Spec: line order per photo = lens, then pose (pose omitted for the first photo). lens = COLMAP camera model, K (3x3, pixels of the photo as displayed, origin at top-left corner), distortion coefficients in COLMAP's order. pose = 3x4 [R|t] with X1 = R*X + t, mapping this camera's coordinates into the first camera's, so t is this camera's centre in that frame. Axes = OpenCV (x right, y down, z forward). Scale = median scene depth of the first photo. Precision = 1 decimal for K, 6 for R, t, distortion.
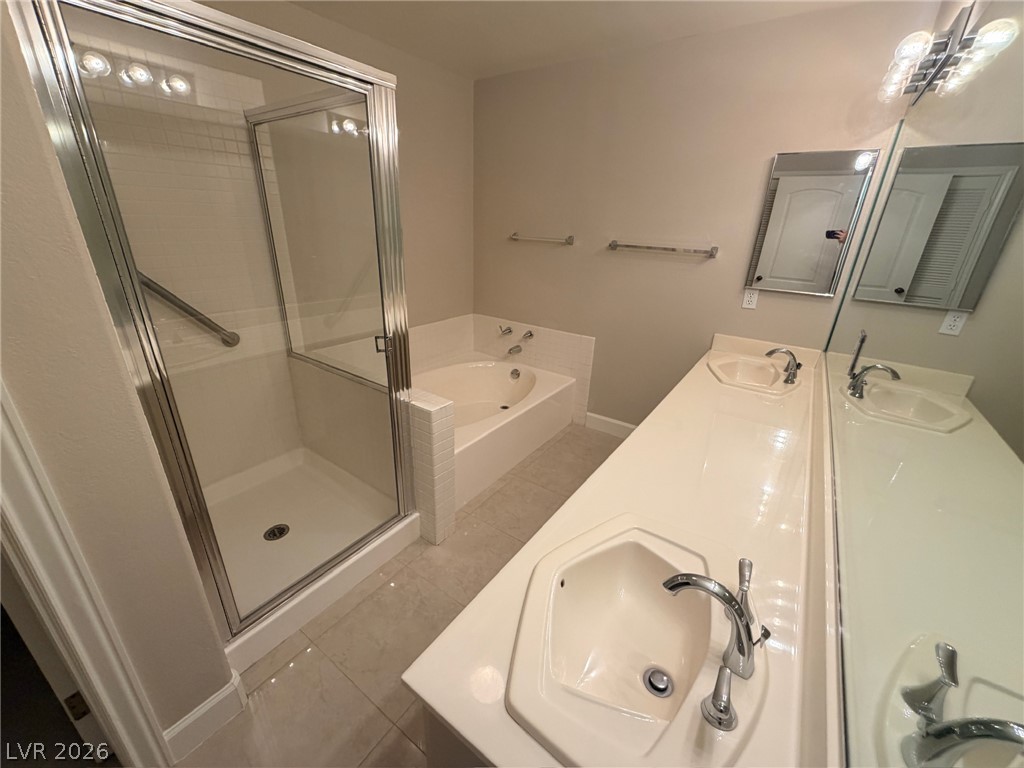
lens RADIAL K [[407.5, 0, 510.2], [0, 407.5, 386.4], [0, 0, 1]] dist [-0.006238, 0.000074]
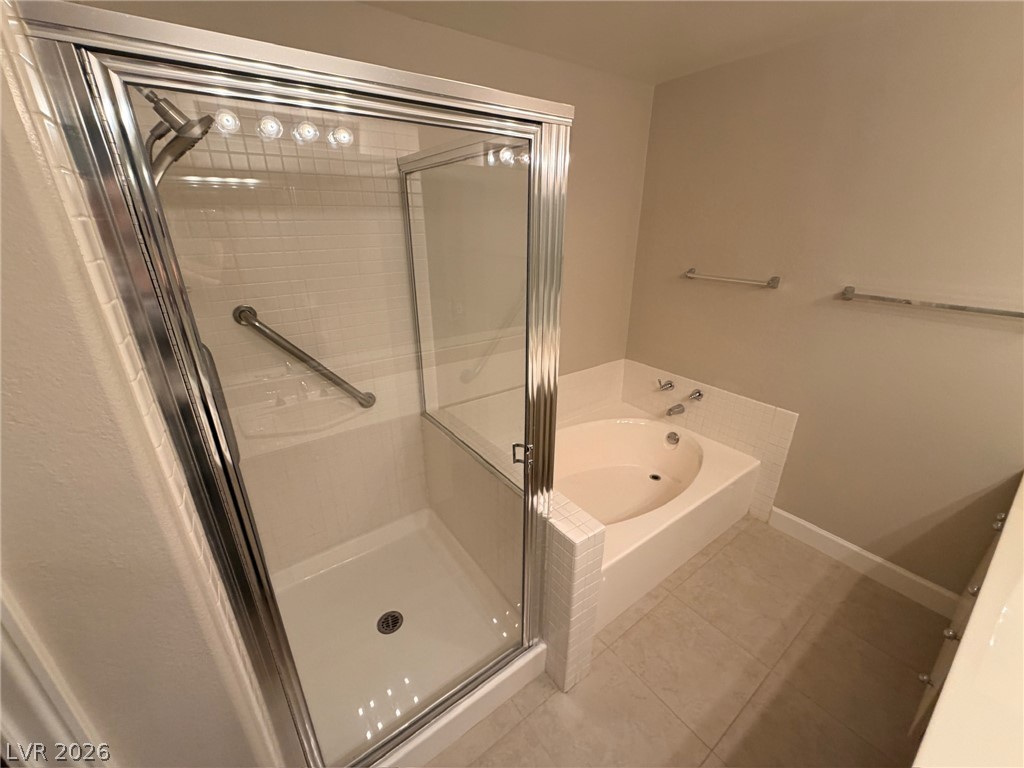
lens RADIAL K [[407.7, 0, 508.8], [0, 407.7, 384.9], [0, 0, 1]] dist [-0.001357, 0.000087]
pose [[0.945529, 0.084665, -0.314336, -0.075533], [-0.087333, 0.996163, 0.005611, -0.168798], [0.313605, 0.022146, 0.949295, 0.185182]]
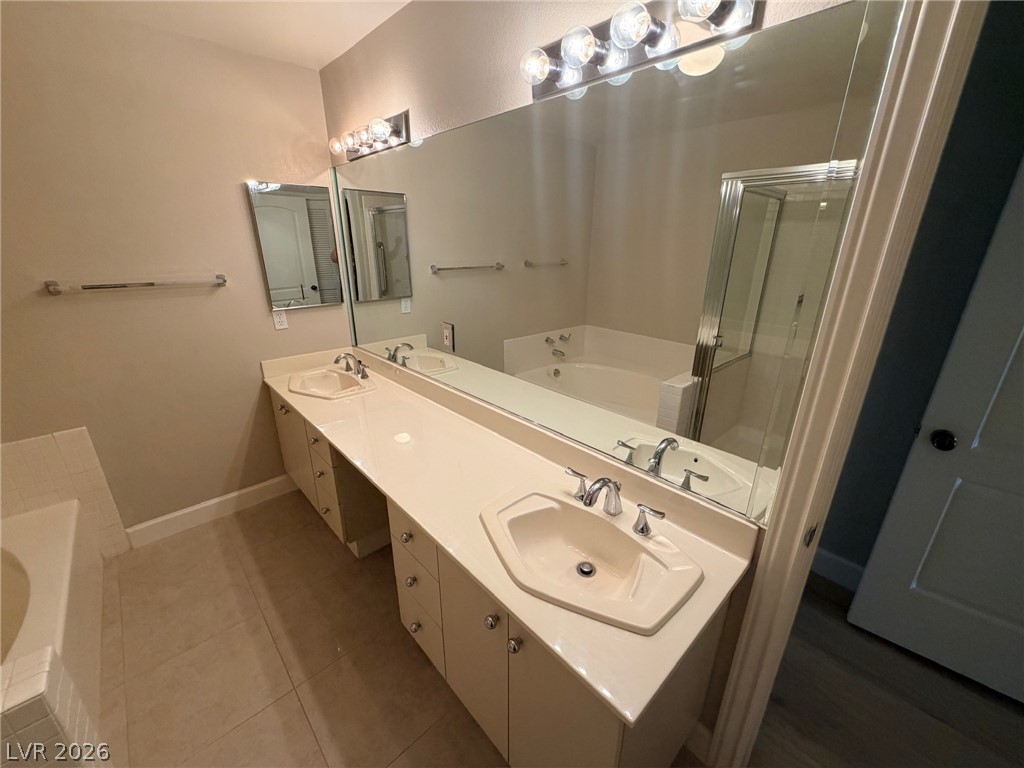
lens RADIAL K [[407.7, 0, 508.8], [0, 407.7, 384.9], [0, 0, 1]] dist [-0.001357, 0.000087]
pose [[0.208249, -0.360478, 0.909224, -0.285209], [0.367735, 0.890255, 0.268731, -0.136198], [-0.906313, 0.278390, 0.317955, 0.206541]]
